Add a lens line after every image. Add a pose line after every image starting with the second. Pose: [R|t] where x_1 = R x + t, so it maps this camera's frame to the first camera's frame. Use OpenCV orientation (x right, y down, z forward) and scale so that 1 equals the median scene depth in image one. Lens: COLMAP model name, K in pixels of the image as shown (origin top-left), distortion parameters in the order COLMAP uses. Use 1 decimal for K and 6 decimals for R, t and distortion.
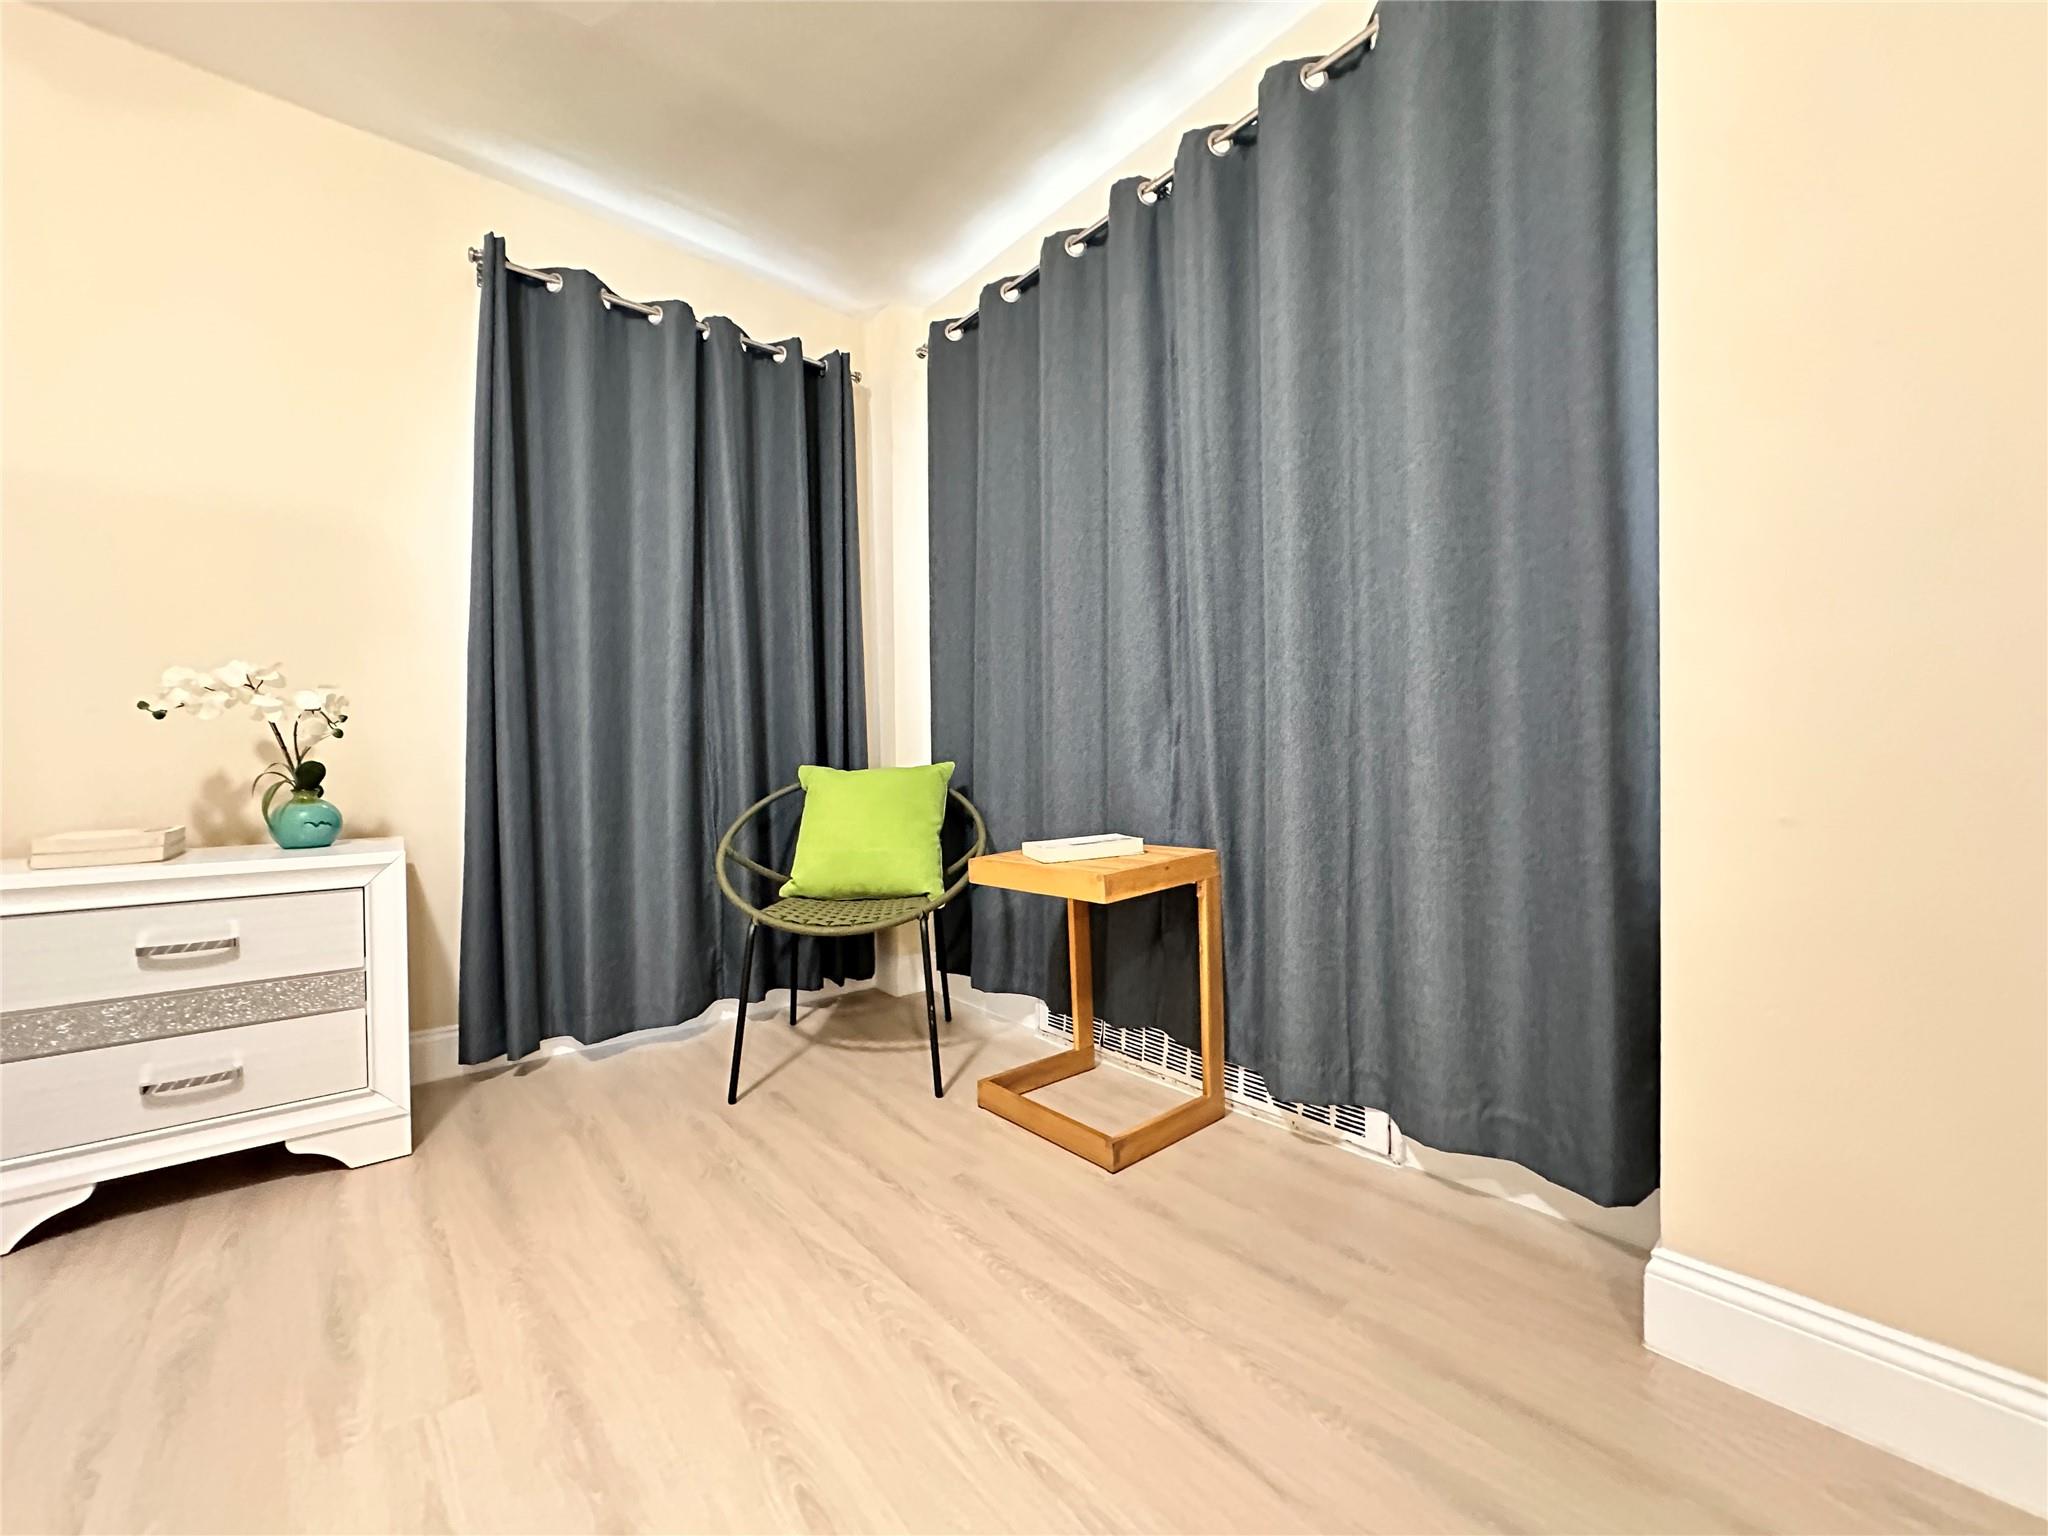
lens RADIAL K [[813.2, 0, 1022.8], [0, 813.2, 765.7], [0, 0, 1]] dist [-0.001397, -0.000535]
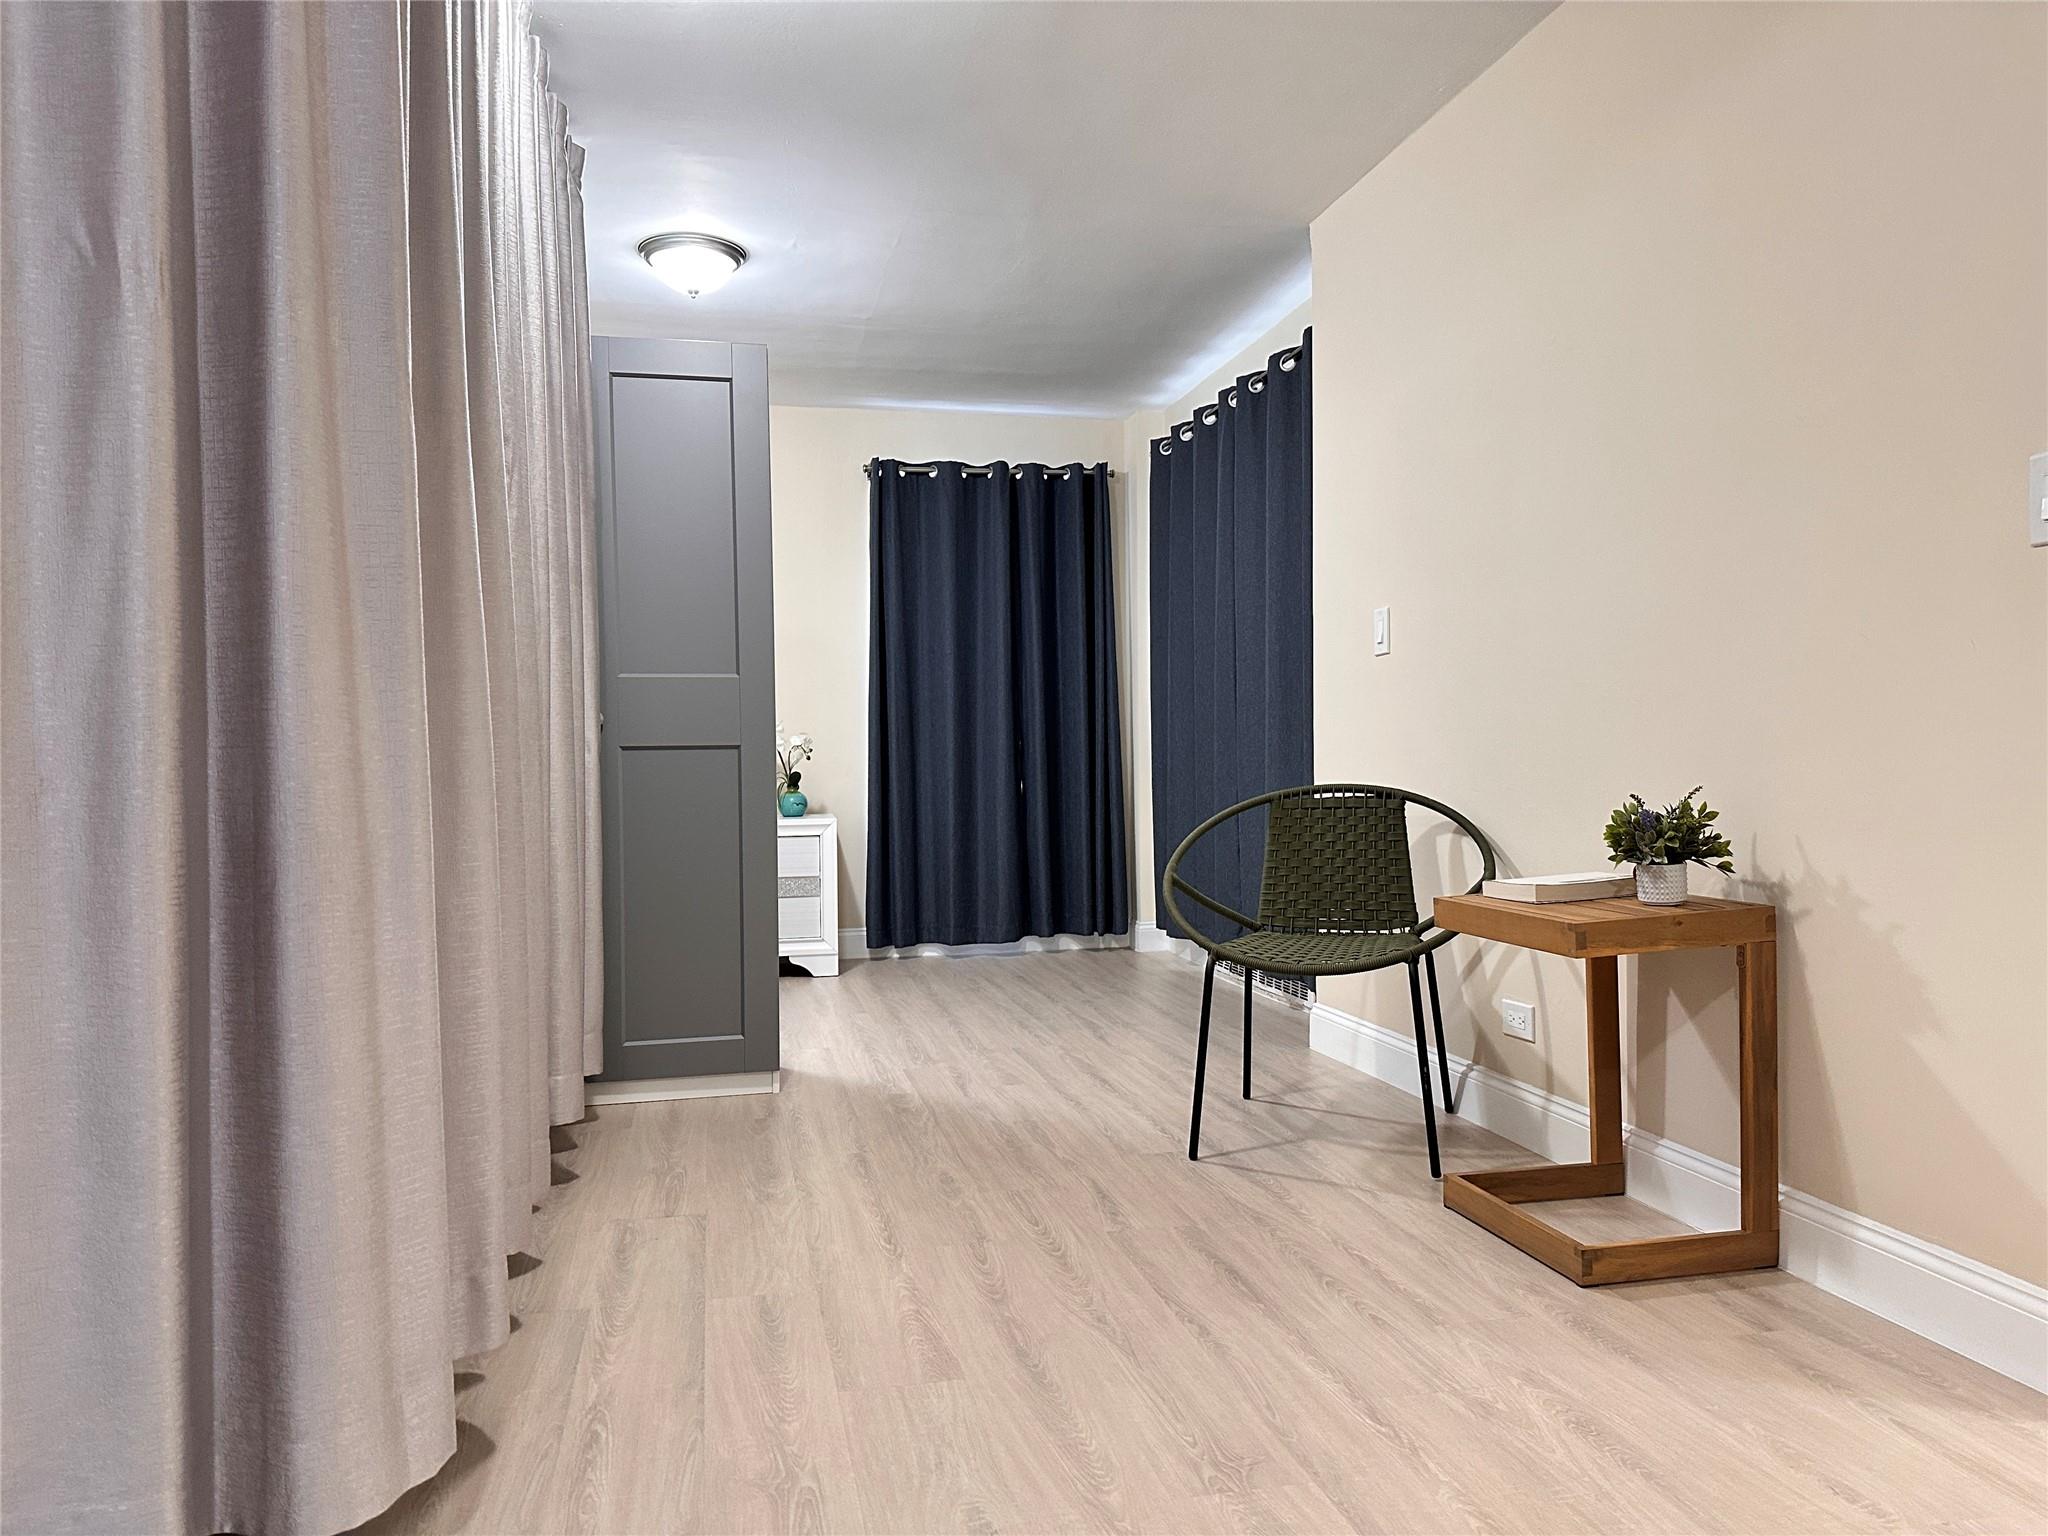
lens RADIAL K [[1418.2, 0, 1026.8], [0, 1418.2, 772.8], [0, 0, 1]] dist [0.137634, -0.205641]
pose [[0.895761, 0.006101, -0.444493, 1.066439], [-0.002772, 0.999963, 0.008139, -0.031082], [0.444526, -0.006059, 0.895745, -1.714894]]
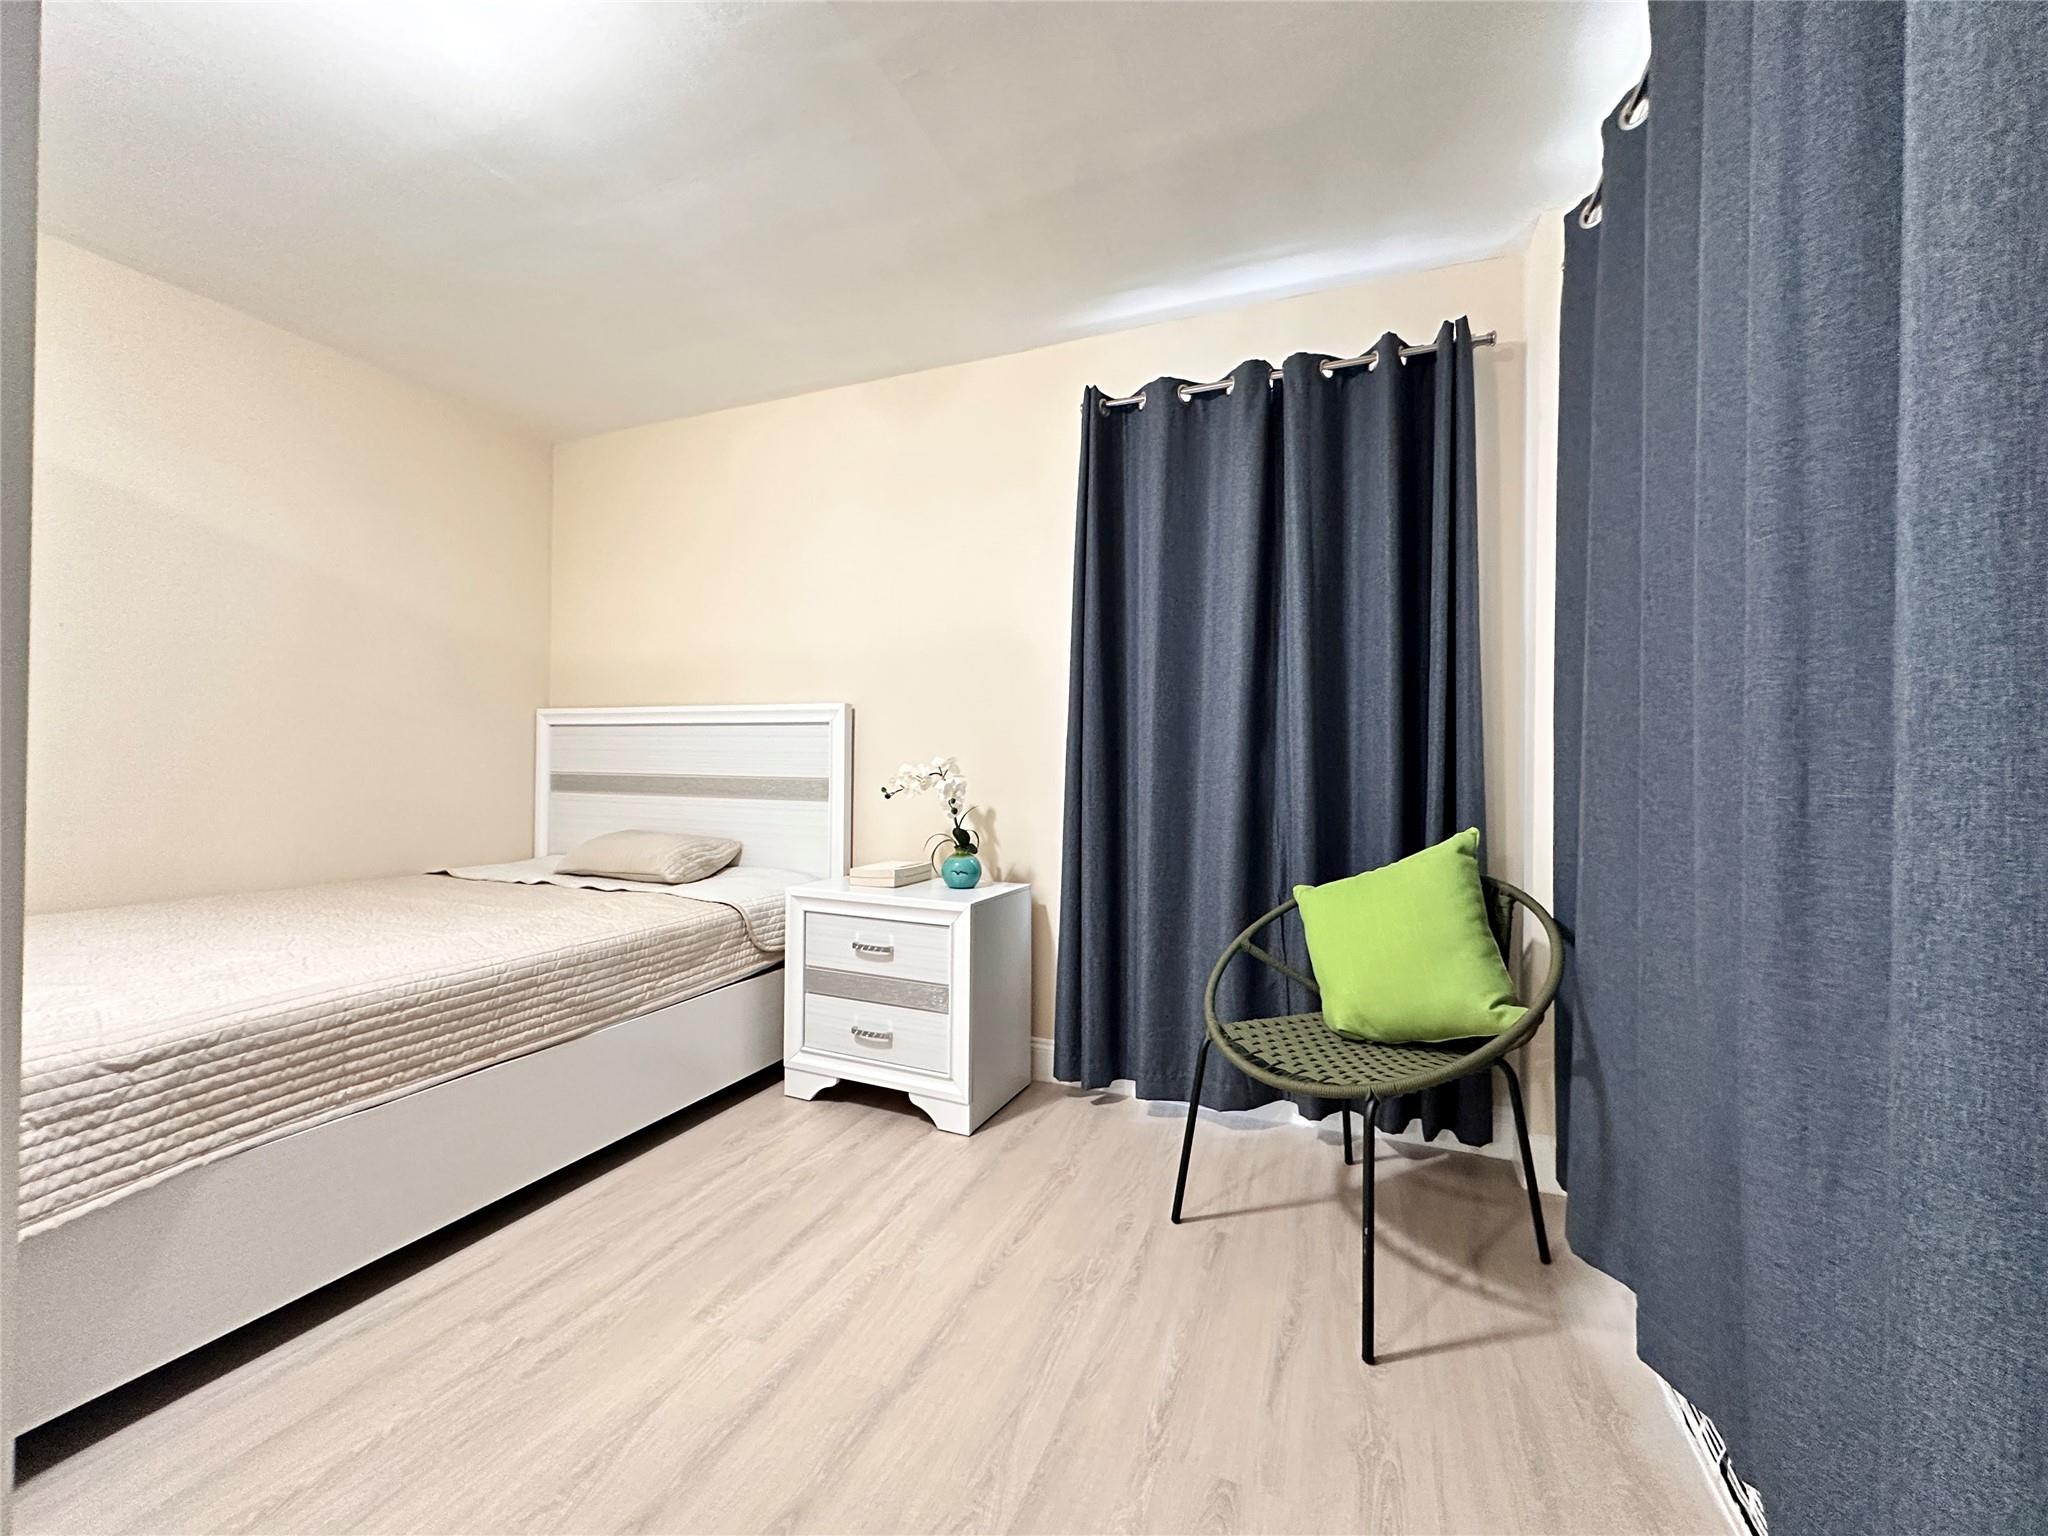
lens RADIAL K [[813.2, 0, 1022.8], [0, 813.2, 765.7], [0, 0, 1]] dist [-0.001397, -0.000535]
pose [[0.464512, 0.013225, -0.885468, 0.404874], [-0.025834, 0.999665, 0.001378, -0.112586], [0.885190, 0.022235, 0.464698, 0.420547]]
